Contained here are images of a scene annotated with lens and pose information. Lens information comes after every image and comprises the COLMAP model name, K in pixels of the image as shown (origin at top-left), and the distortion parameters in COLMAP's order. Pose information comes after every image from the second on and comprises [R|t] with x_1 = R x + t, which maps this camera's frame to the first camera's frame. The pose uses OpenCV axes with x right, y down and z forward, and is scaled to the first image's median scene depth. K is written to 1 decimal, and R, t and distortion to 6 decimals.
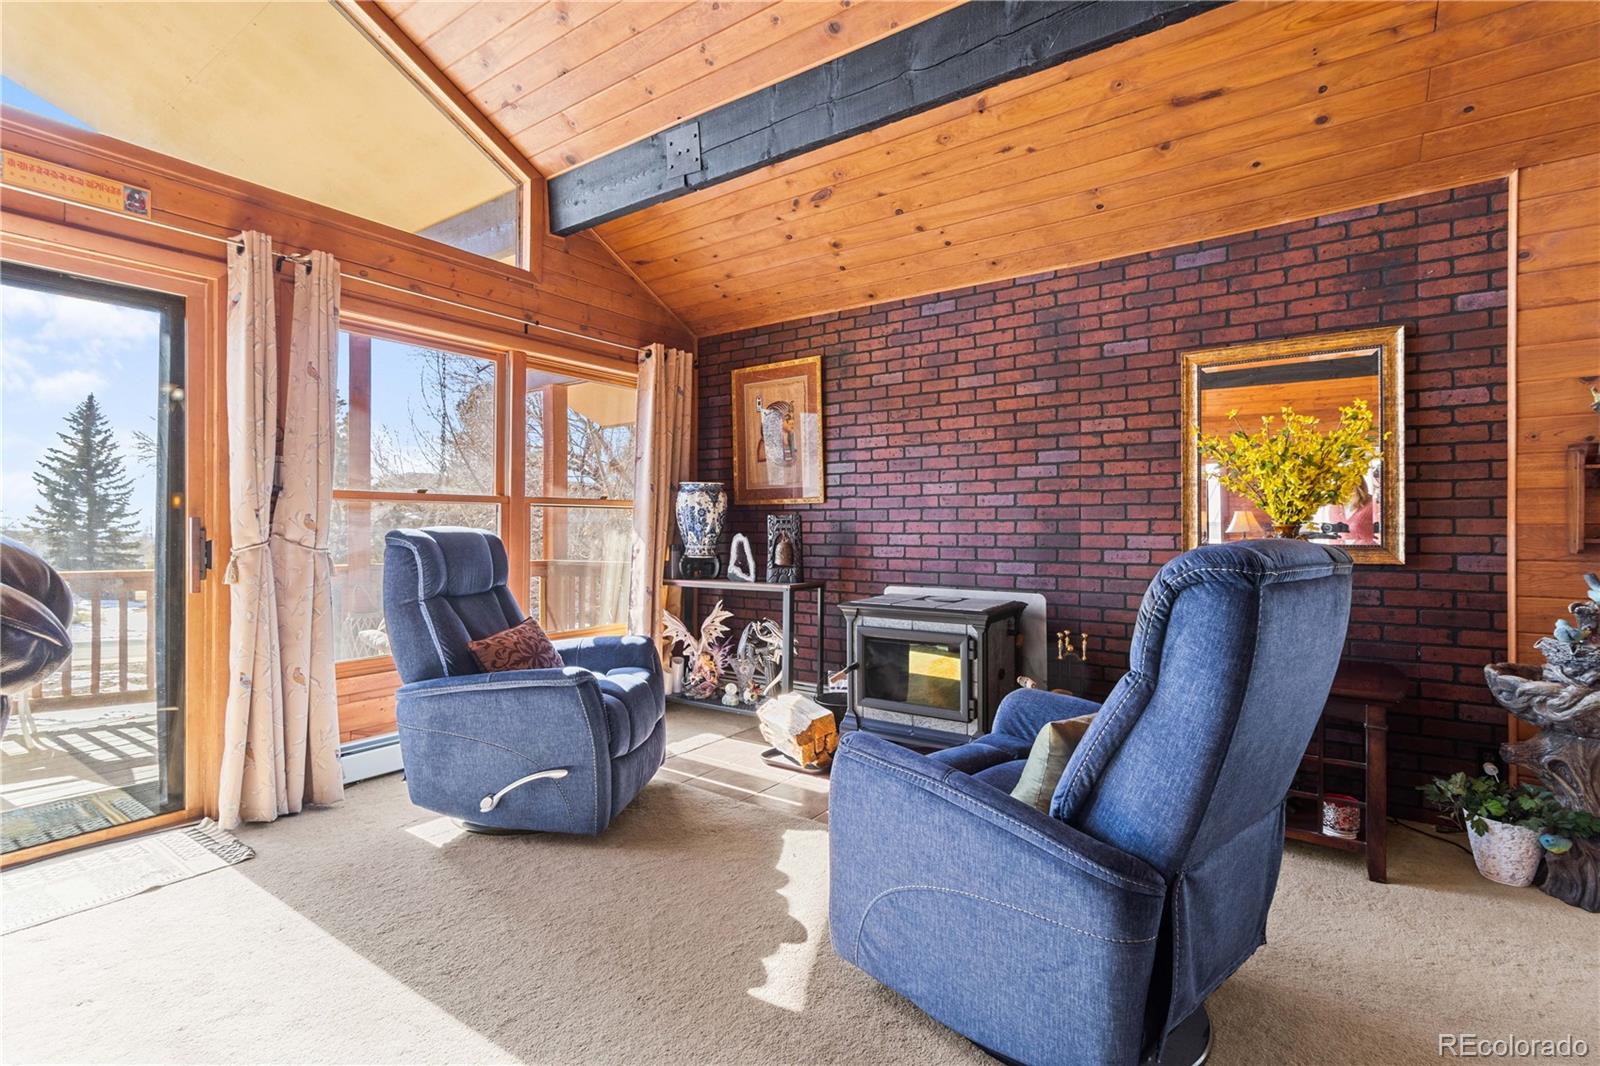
lens RADIAL K [[740.0, 0, 798.4], [0, 740.0, 523.5], [0, 0, 1]] dist [0.000239, 0.000064]
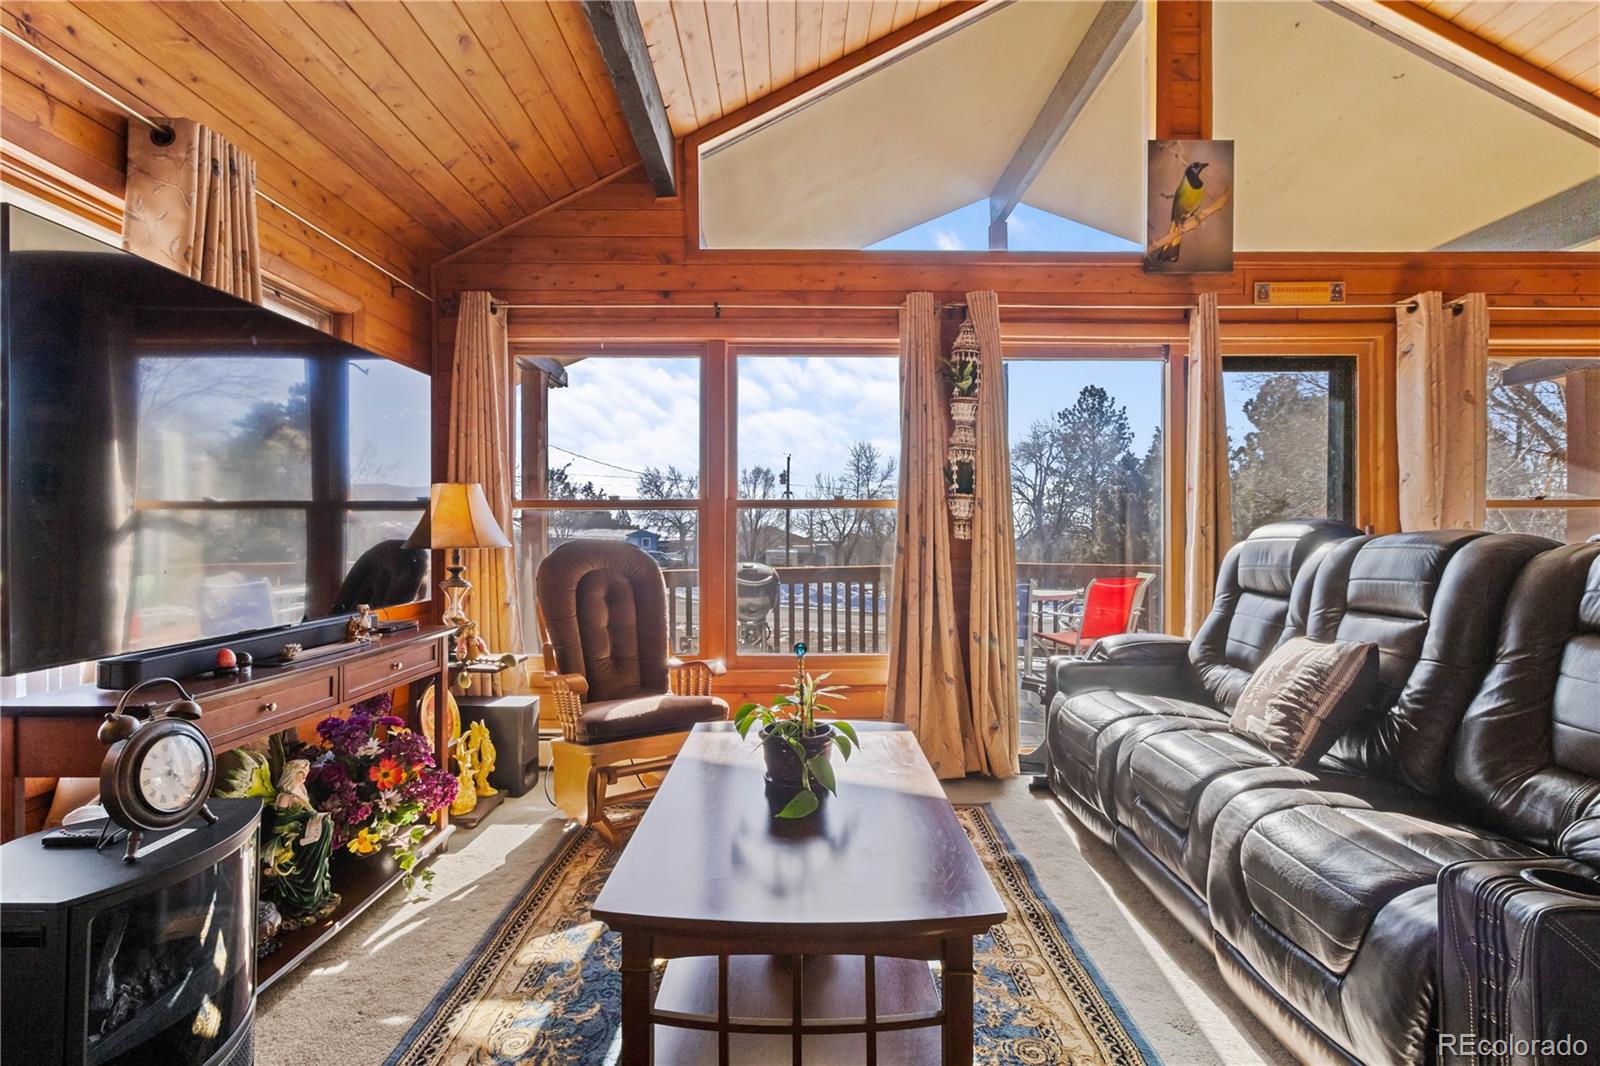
lens RADIAL K [[740.0, 0, 798.4], [0, 740.0, 523.5], [0, 0, 1]] dist [0.000239, 0.000064]
pose [[0.579499, -0.007848, -0.814935, -0.336999], [0.003395, 0.999968, -0.007216, -0.004309], [0.814966, 0.001416, 0.579507, -0.553732]]
